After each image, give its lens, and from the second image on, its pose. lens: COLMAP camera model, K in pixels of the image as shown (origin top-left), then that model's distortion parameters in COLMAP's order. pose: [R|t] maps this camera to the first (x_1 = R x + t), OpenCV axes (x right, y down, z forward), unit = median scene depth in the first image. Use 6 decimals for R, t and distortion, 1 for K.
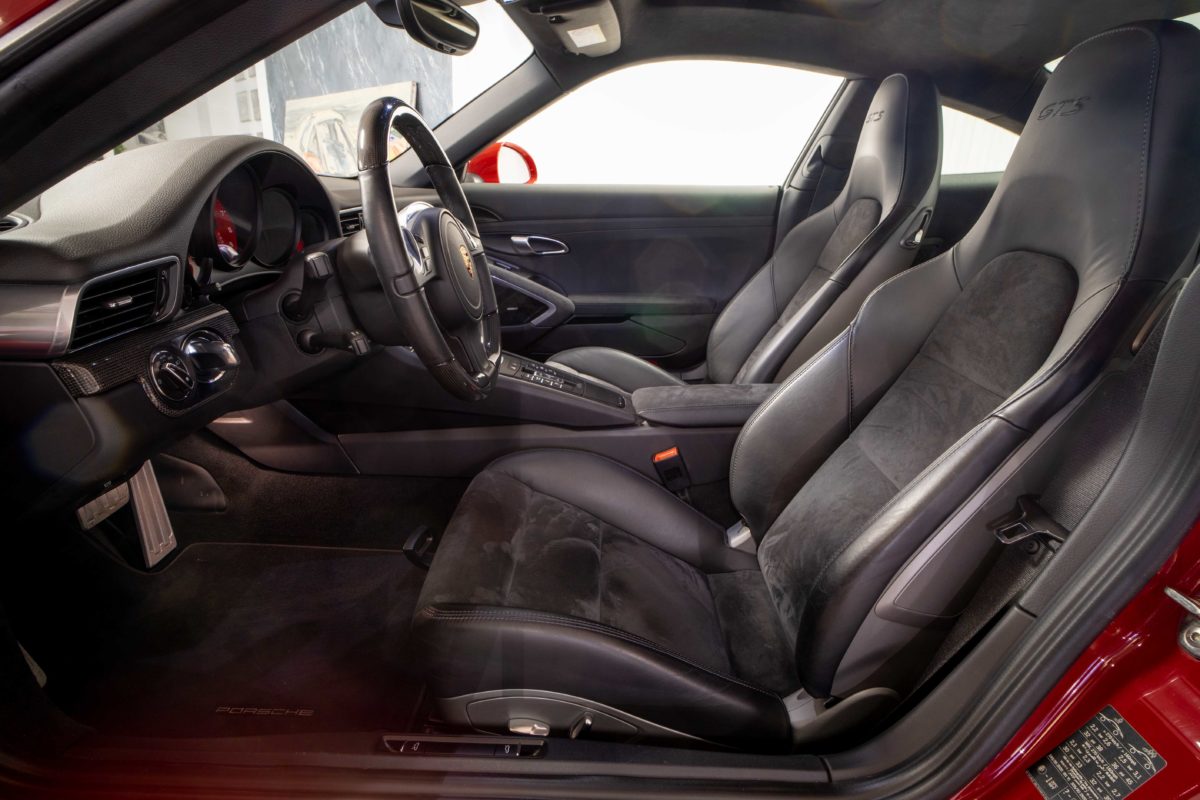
lens RADIAL K [[649.8, 0, 600.0], [0, 649.8, 400.0], [0, 0, 1]] dist [-0.004961, 0.000143]
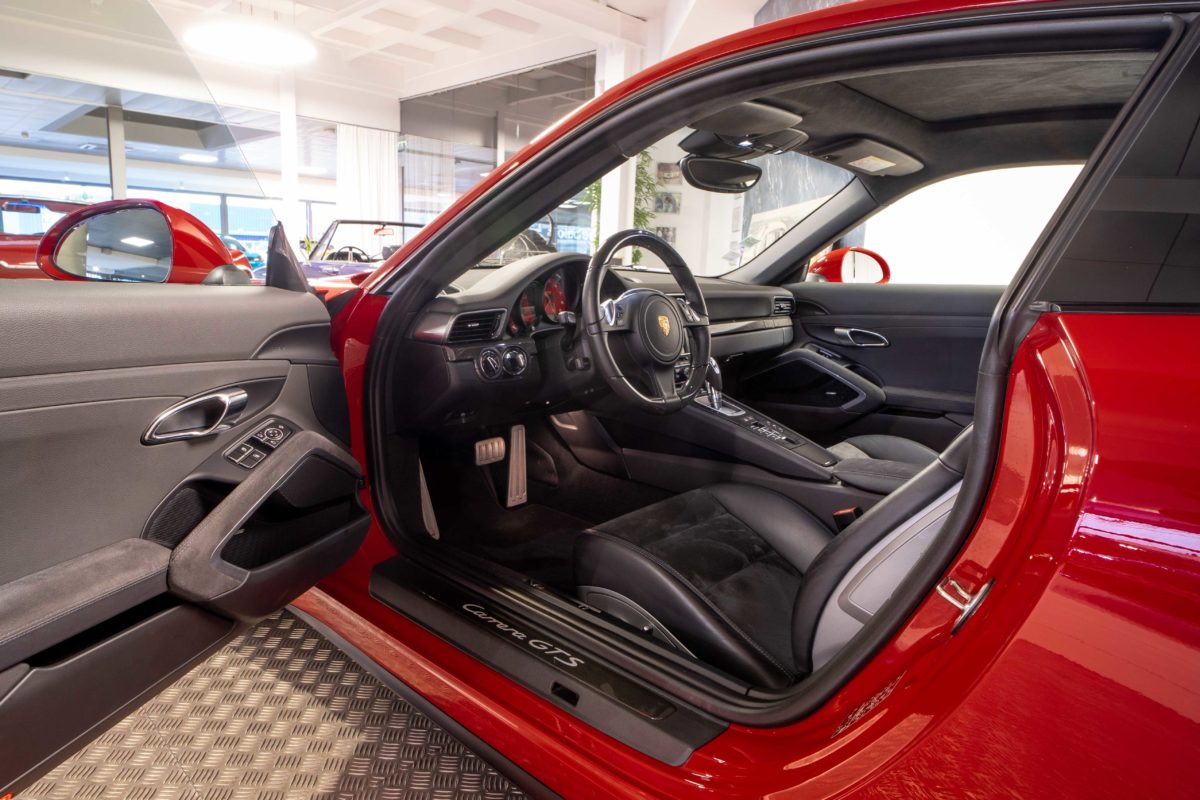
lens RADIAL K [[706.7, 0, 561.3], [0, 706.7, 378.1], [0, 0, 1]] dist [0.000317, -0.000197]
pose [[0.732599, 0.100527, -0.673197, 0.516042], [-0.227834, 0.968198, -0.103360, 0.094329], [0.641397, 0.229099, 0.732204, -0.250789]]
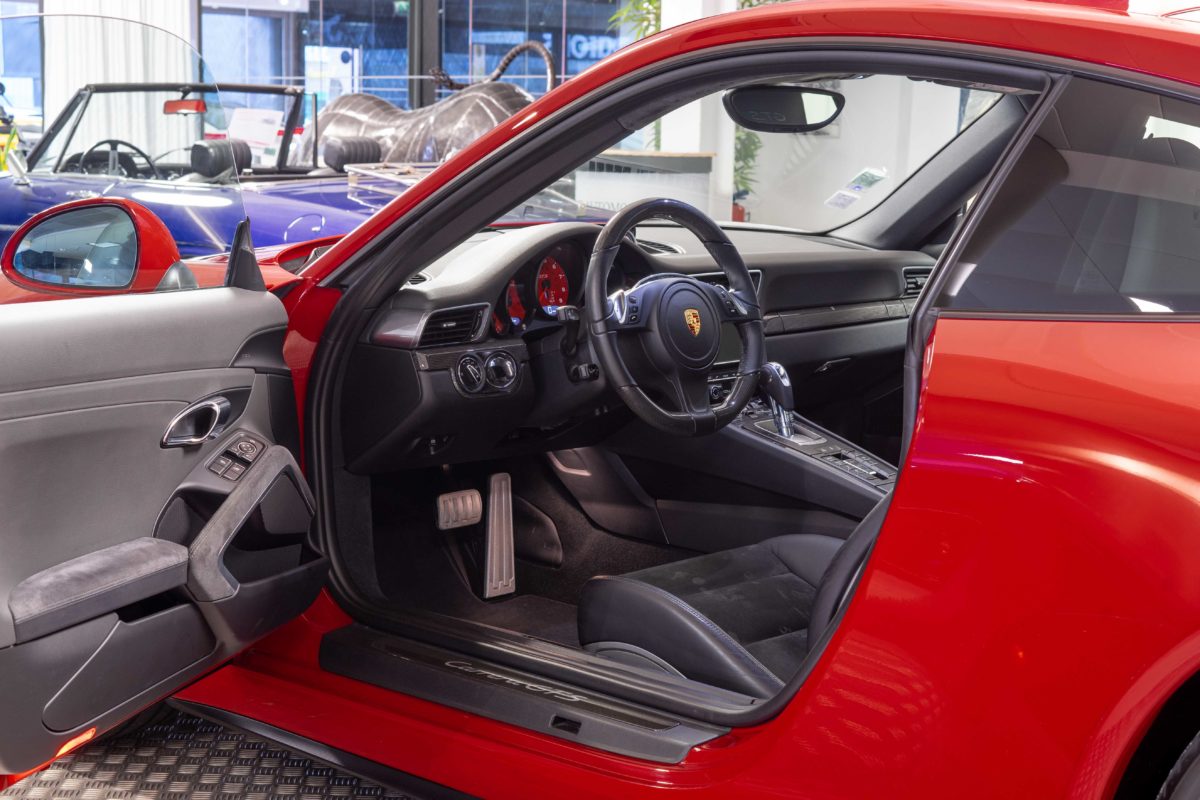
lens RADIAL K [[1870.4, 0, 600.0], [0, 1870.4, 400.0], [0, 0, 1]] dist [0.003548, -0.125858]
pose [[0.738477, 0.077236, -0.669840, 1.354977], [-0.214424, 0.968749, -0.124694, 0.269529], [0.639276, 0.235714, 0.731960, -1.098013]]
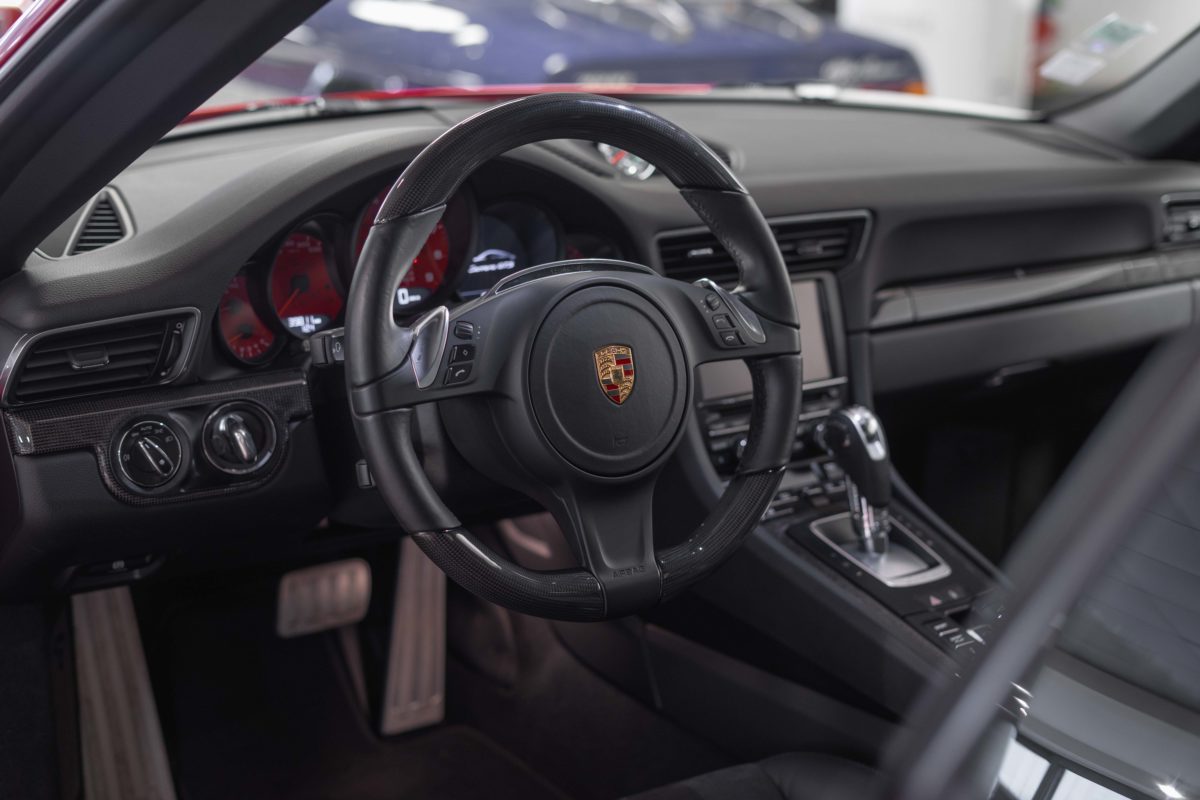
lens RADIAL K [[1740.6, 0, 598.2], [0, 1740.6, 385.9], [0, 0, 1]] dist [-0.003080, 0.005482]
pose [[0.591204, 0.197657, -0.781927, 0.638232], [-0.277197, 0.960241, 0.033146, -0.166337], [0.757390, 0.197152, 0.622488, 0.042064]]
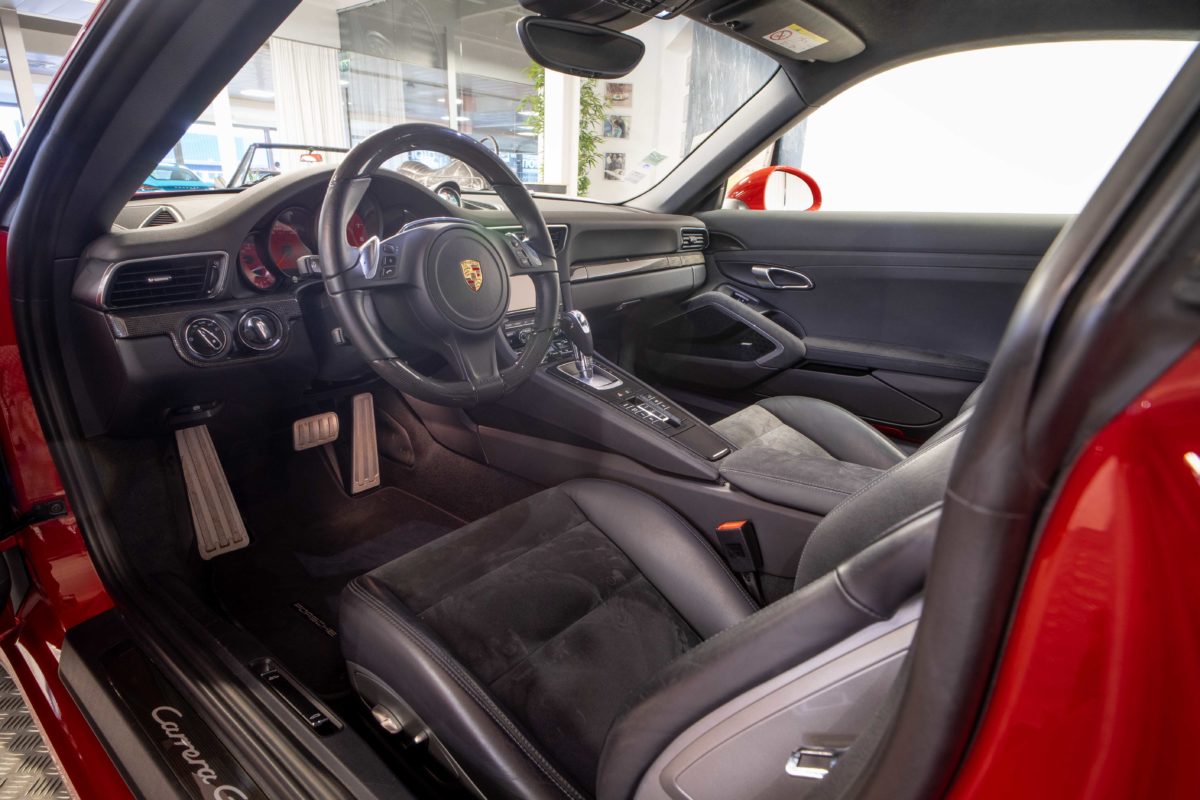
lens RADIAL K [[649.1, 0, 578.4], [0, 649.1, 419.4], [0, 0, 1]] dist [0.000094, 0.001442]
pose [[0.778337, 0.196259, -0.596384, 0.401797], [-0.207315, 0.976948, 0.050930, -0.050003], [0.592631, 0.083998, 0.801082, 0.187581]]
